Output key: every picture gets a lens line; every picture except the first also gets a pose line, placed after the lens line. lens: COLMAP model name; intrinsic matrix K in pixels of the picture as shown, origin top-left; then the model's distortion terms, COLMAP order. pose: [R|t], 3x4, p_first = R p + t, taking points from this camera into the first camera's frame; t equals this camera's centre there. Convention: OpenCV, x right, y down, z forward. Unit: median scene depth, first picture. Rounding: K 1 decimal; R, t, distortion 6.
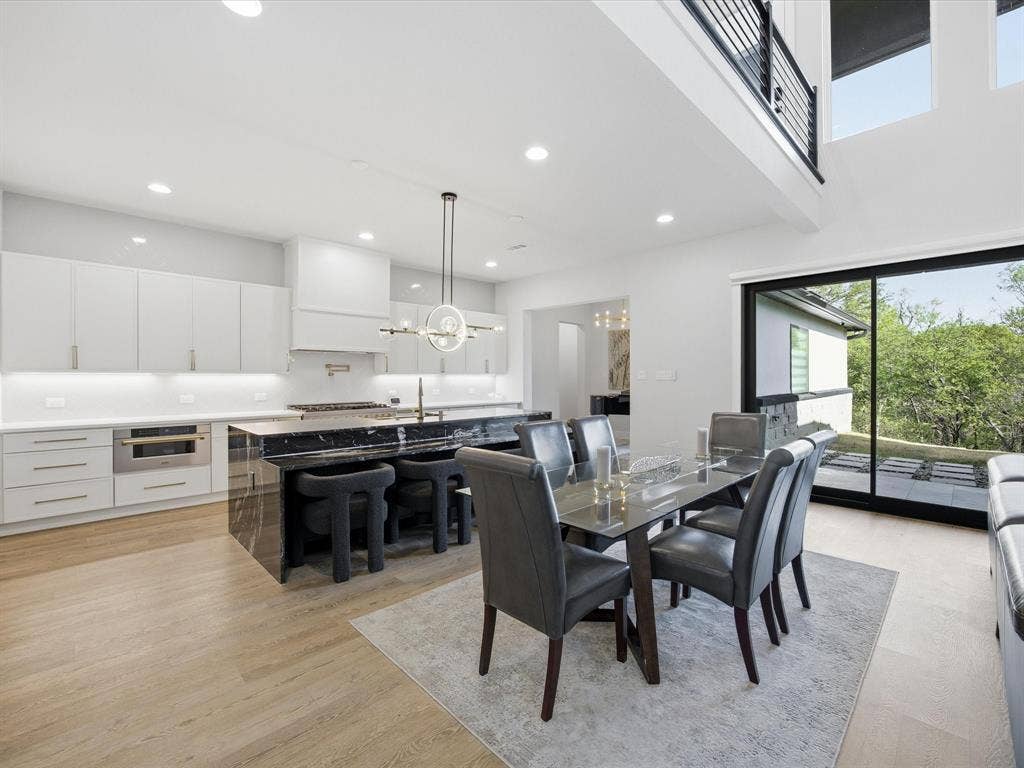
lens RADIAL K [[459.2, 0, 513.3], [0, 459.2, 380.0], [0, 0, 1]] dist [-0.021245, 0.007554]
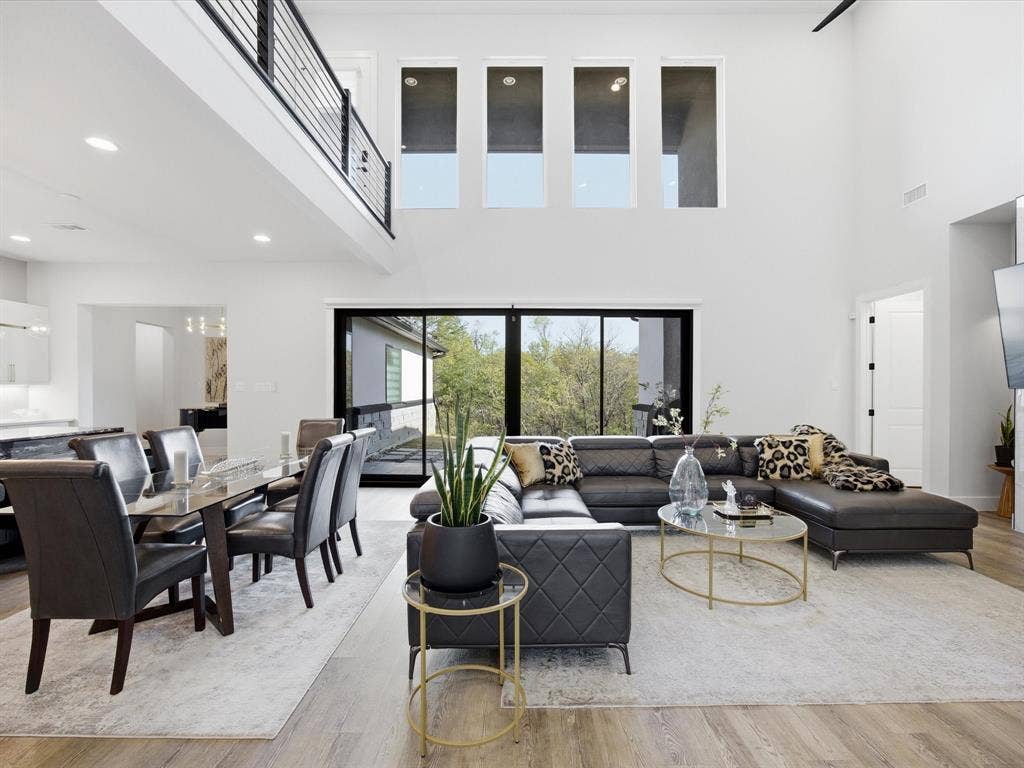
lens RADIAL K [[459.2, 0, 508.8], [0, 459.2, 394.3], [0, 0, 1]] dist [-0.021245, 0.007554]
pose [[0.707447, -0.003594, 0.706757, -0.013427], [-0.000232, 0.999986, 0.005318, 0.000451], [-0.706767, -0.003926, 0.707436, -0.220786]]
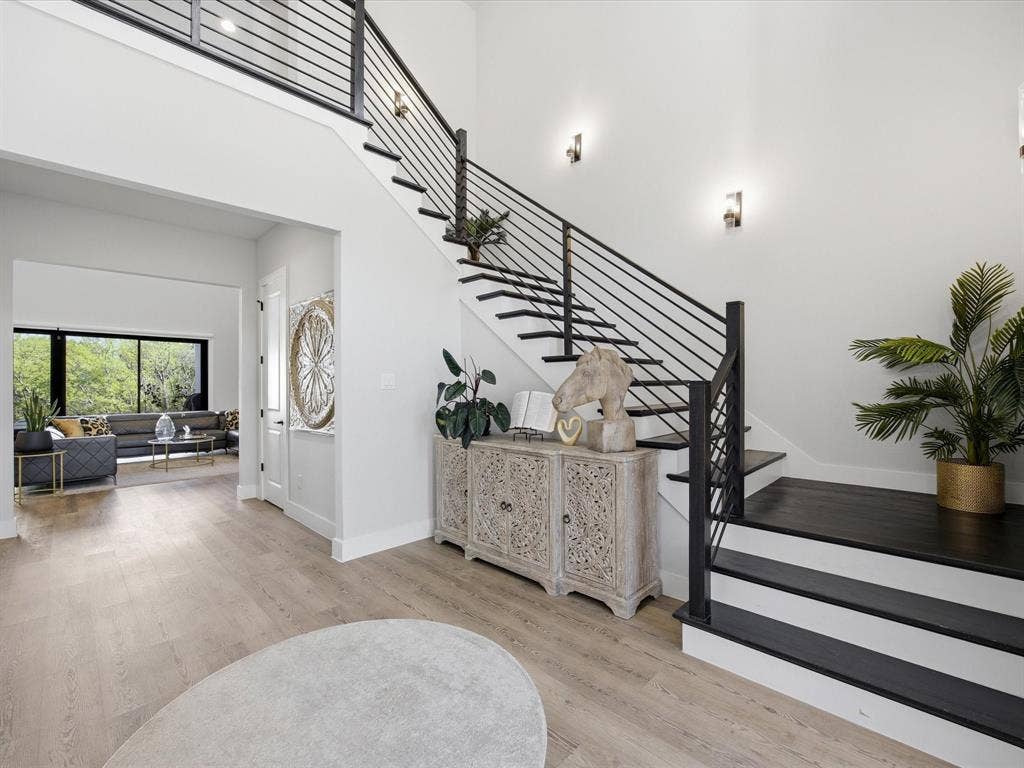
lens RADIAL K [[459.2, 0, 521.7], [0, 459.2, 388.6], [0, 0, 1]] dist [-0.021245, 0.007554]
pose [[-0.021626, -0.001948, 0.999764, -1.625848], [0.004810, 0.999986, 0.002053, 0.005135], [-0.999755, 0.004853, -0.021616, -1.794826]]
